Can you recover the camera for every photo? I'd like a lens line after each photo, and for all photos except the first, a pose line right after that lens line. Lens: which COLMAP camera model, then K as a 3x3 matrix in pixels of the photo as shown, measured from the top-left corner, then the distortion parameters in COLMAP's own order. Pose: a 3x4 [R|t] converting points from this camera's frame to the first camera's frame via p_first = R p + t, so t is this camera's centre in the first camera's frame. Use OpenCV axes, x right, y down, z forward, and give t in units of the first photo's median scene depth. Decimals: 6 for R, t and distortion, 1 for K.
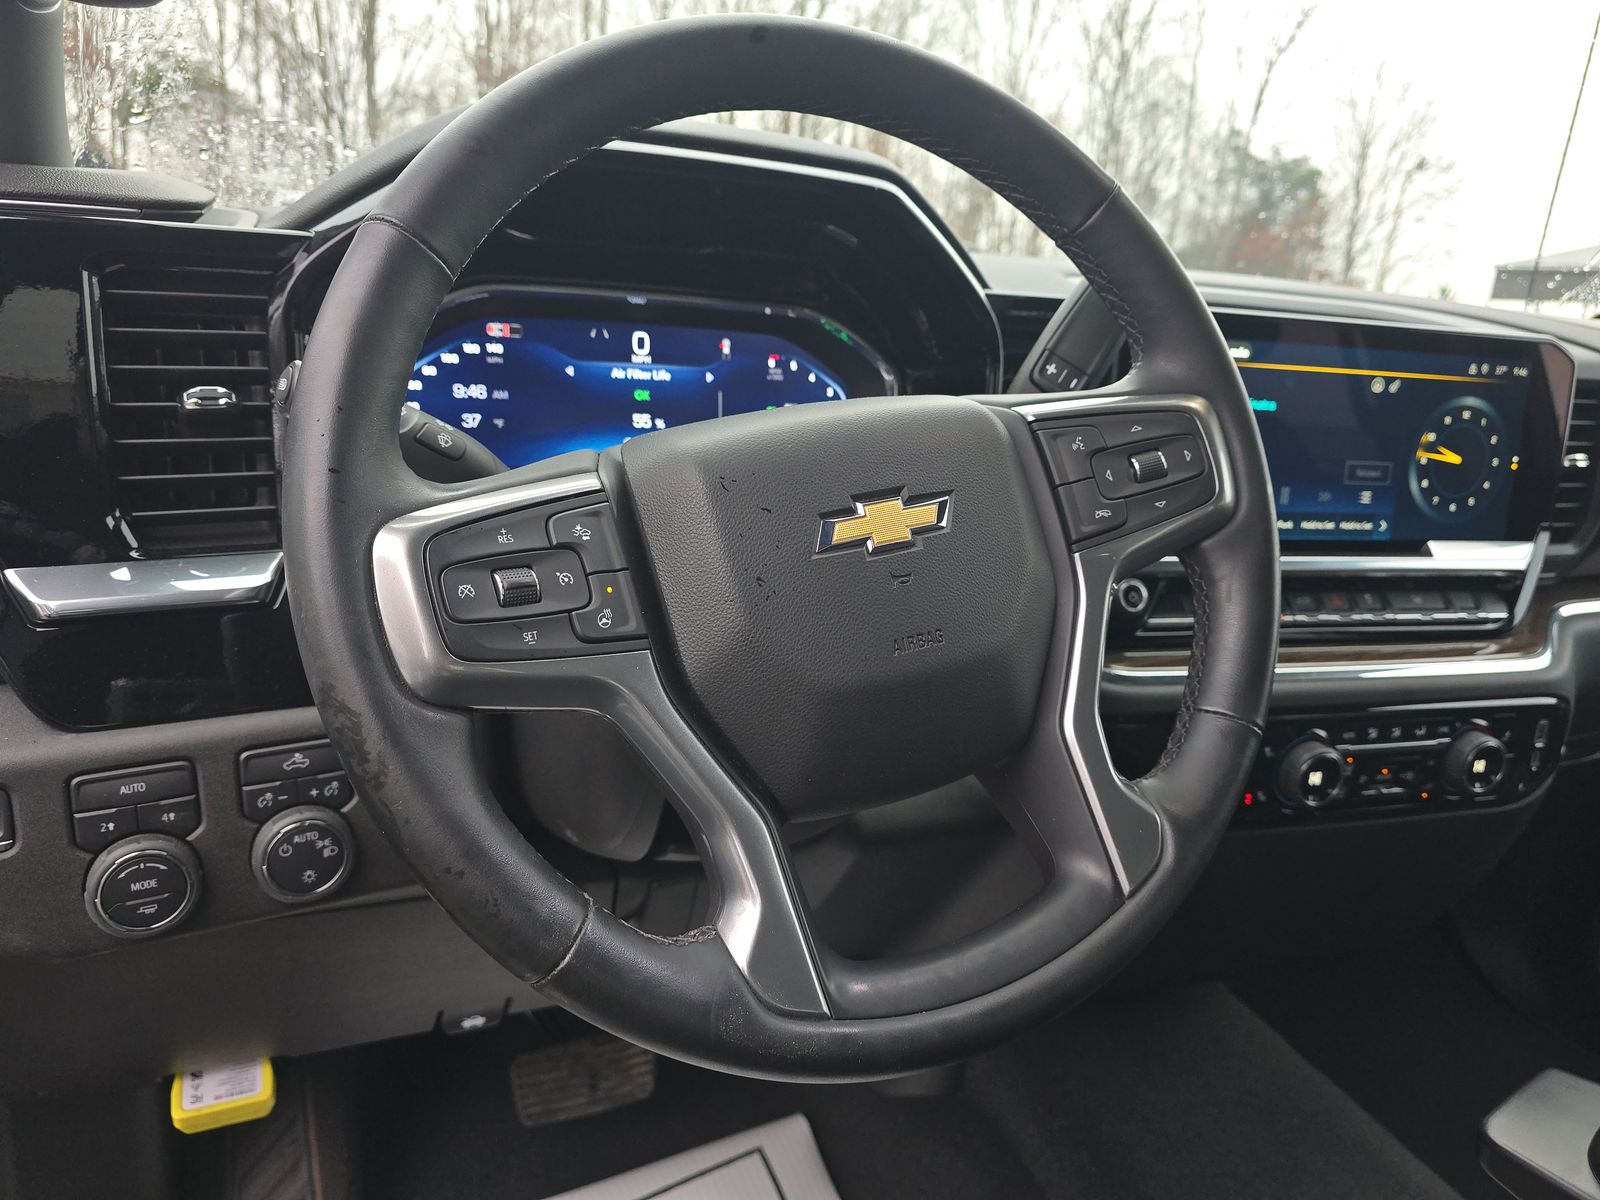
lens RADIAL K [[1093.5, 0, 819.0], [0, 1093.5, 601.4], [0, 0, 1]] dist [0.049954, -0.046175]
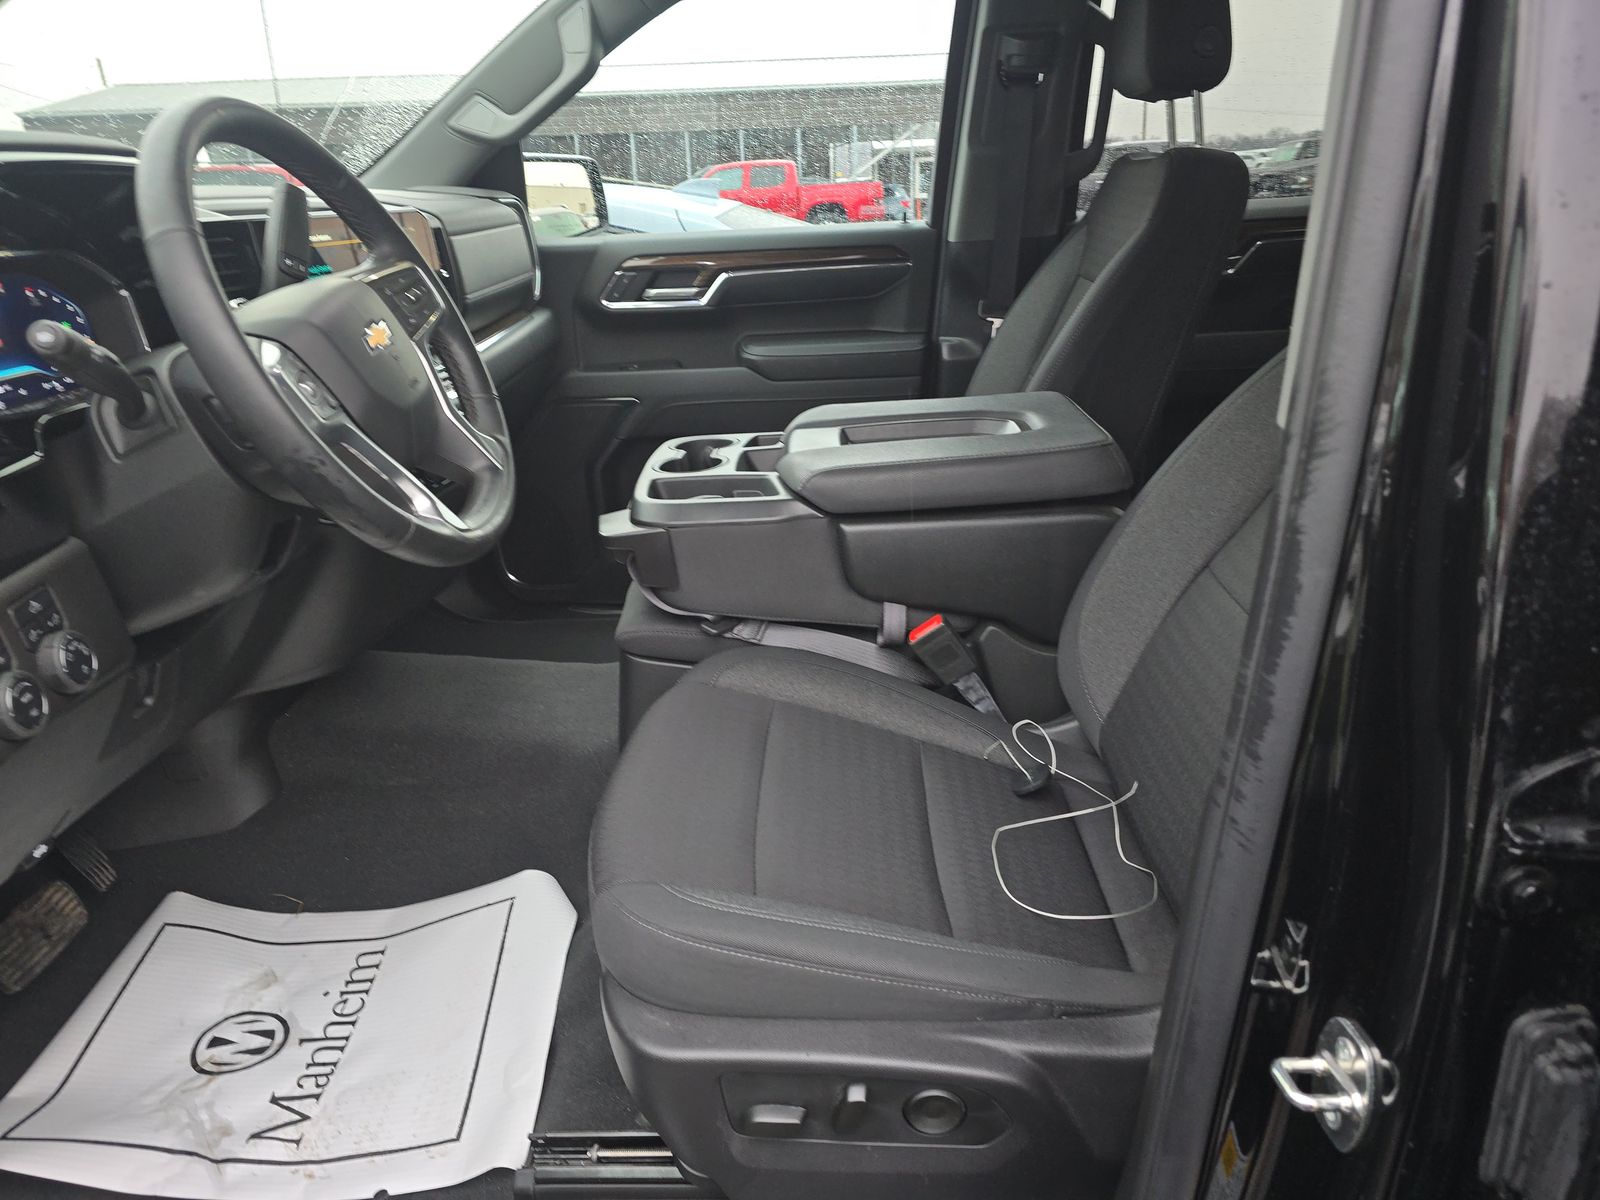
lens RADIAL K [[1093.5, 0, 806.4], [0, 1093.5, 629.8], [0, 0, 1]] dist [0.049954, -0.046175]
pose [[0.438131, -0.422094, 0.793648, -0.810700], [0.299272, 0.901025, 0.313990, 0.012318], [-0.847630, 0.099948, 0.521088, -0.438324]]
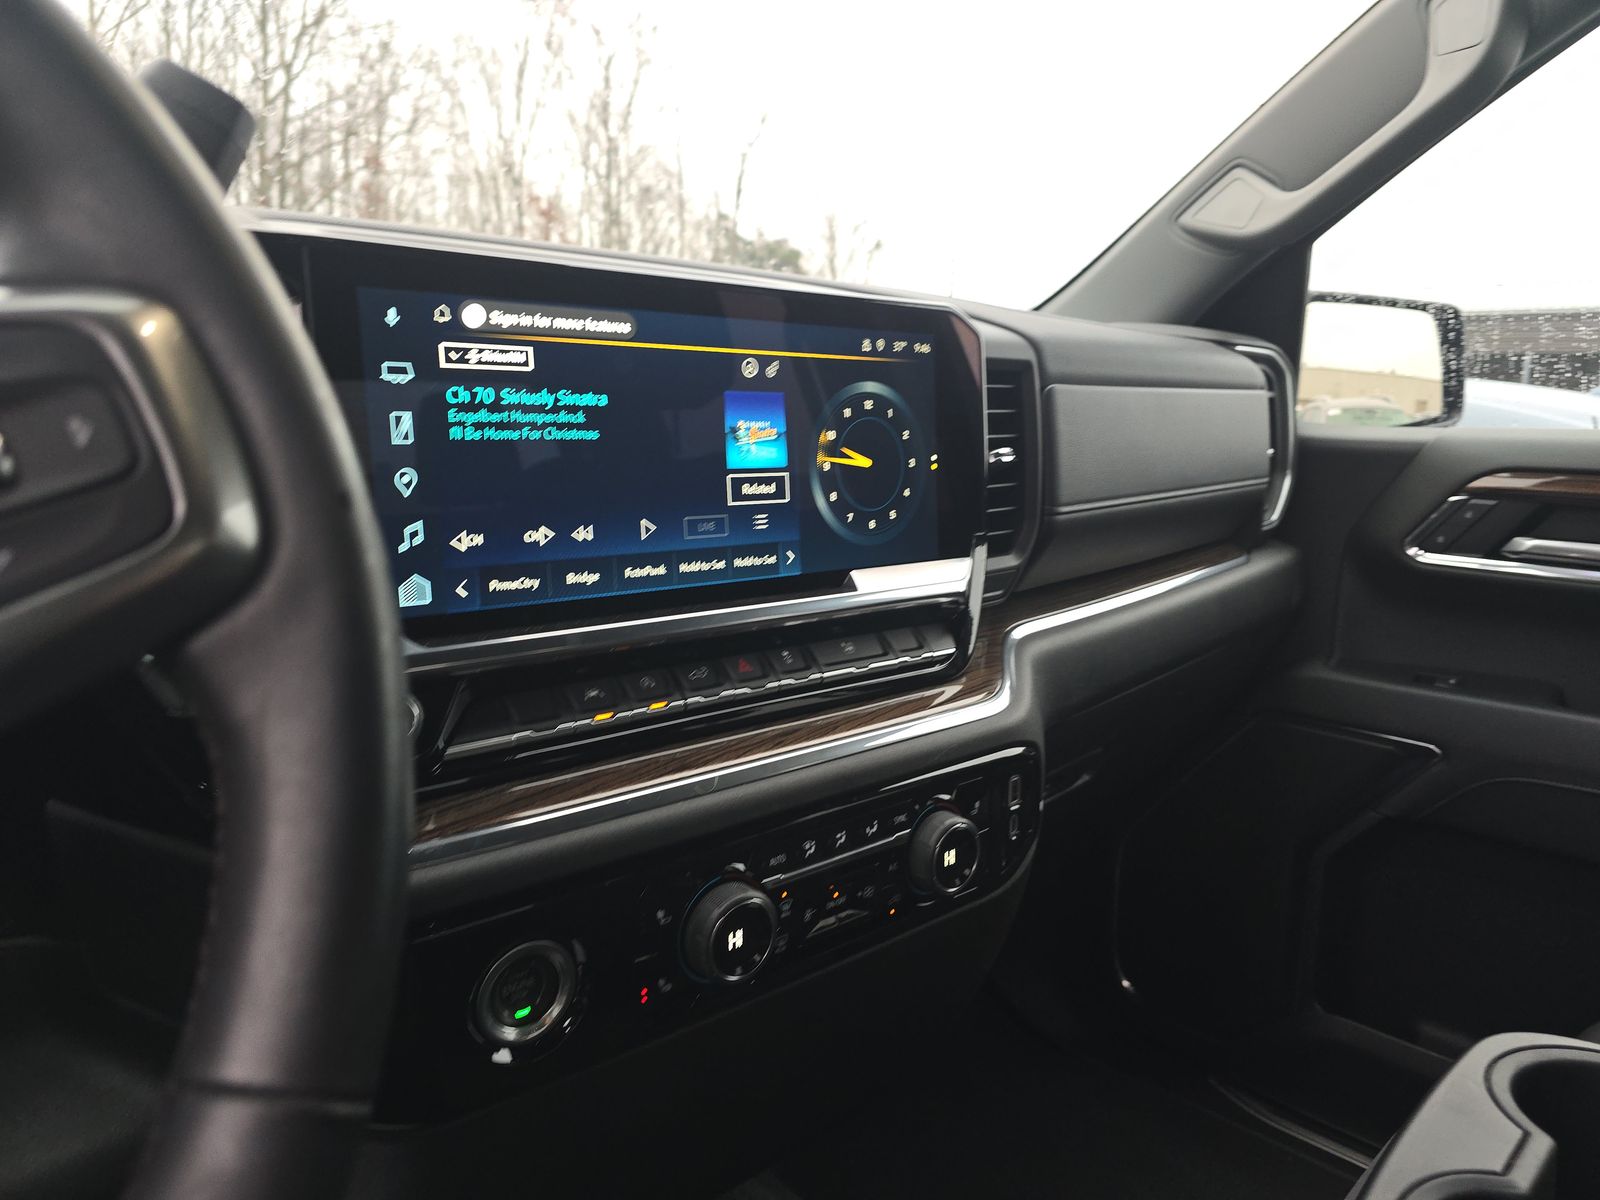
lens RADIAL K [[1093.5, 0, 809.0], [0, 1093.5, 596.3], [0, 0, 1]] dist [0.049954, -0.046175]
pose [[0.918453, -0.121434, 0.376427, 0.238975], [0.146781, 0.988389, -0.039285, -0.011509], [-0.367286, 0.091334, 0.925613, 0.313905]]
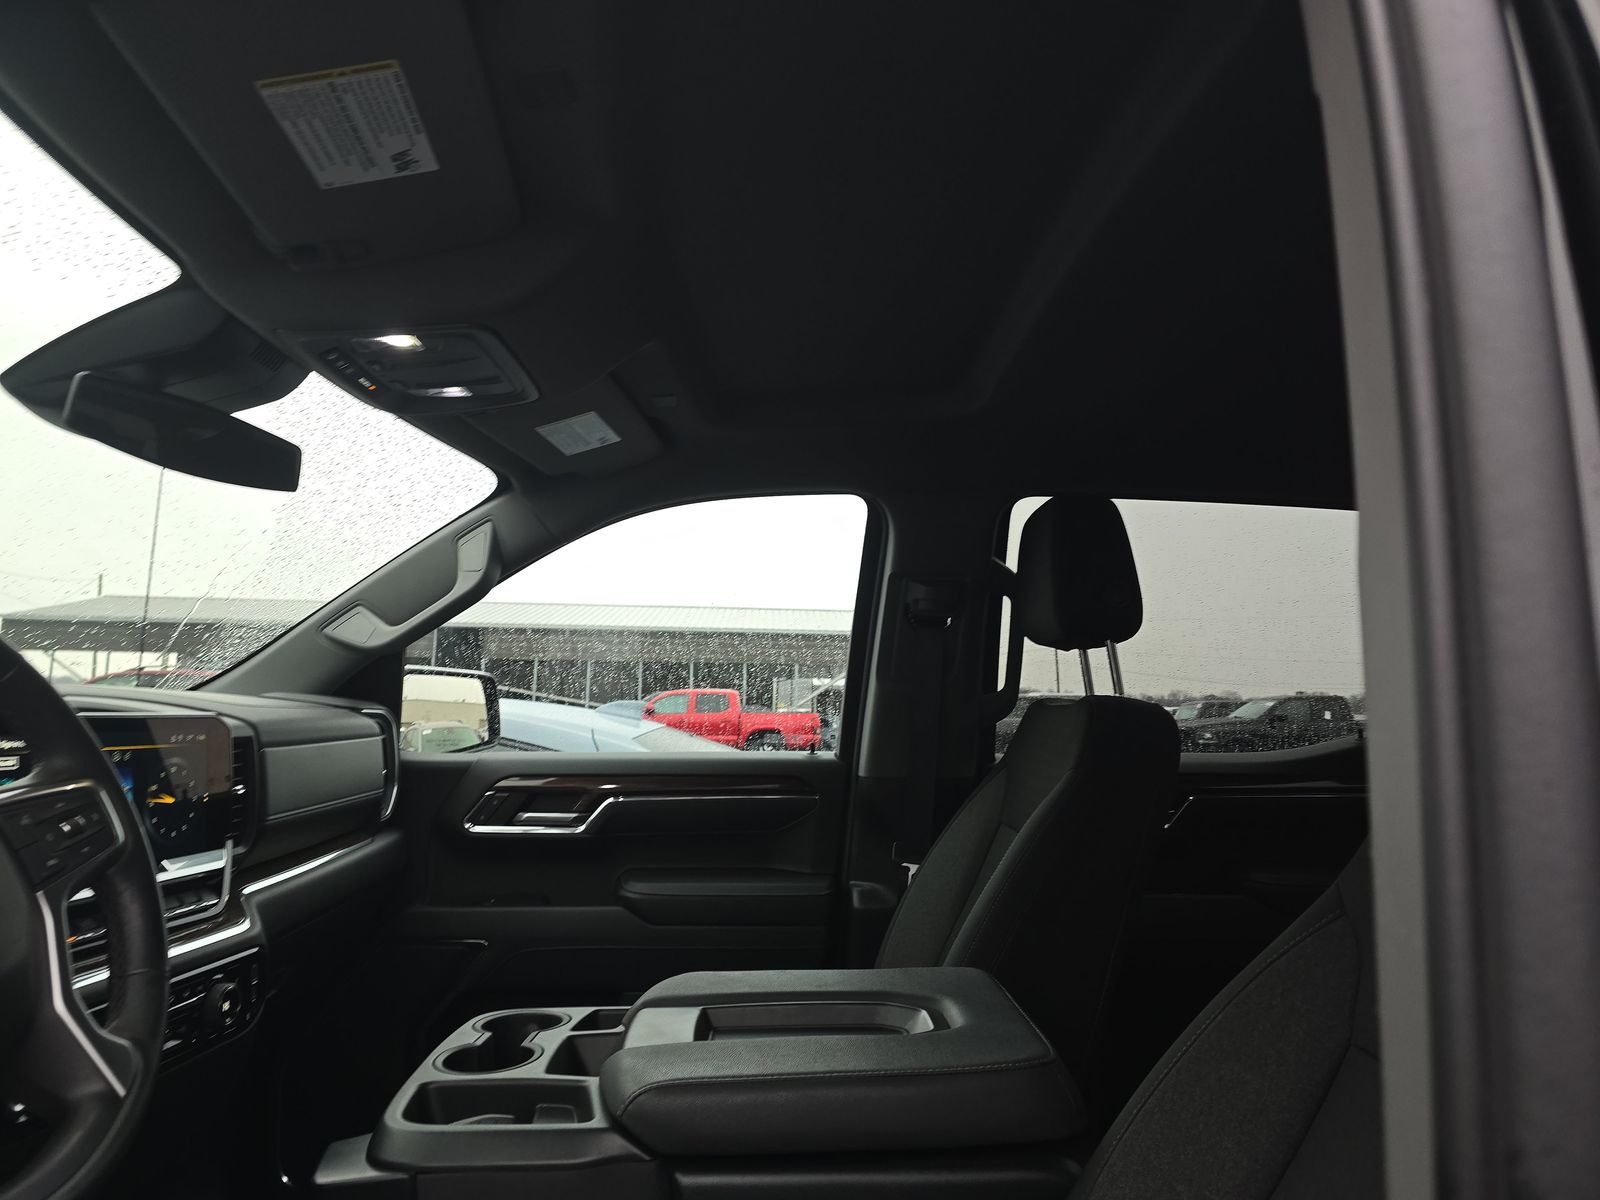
lens RADIAL K [[1093.5, 0, 823.0], [0, 1093.5, 576.2], [0, 0, 1]] dist [0.049954, -0.046175]
pose [[0.385083, 0.043361, 0.921863, -0.445194], [0.252330, 0.955887, -0.150366, 0.024506], [-0.887717, 0.290517, 0.357154, -0.361702]]
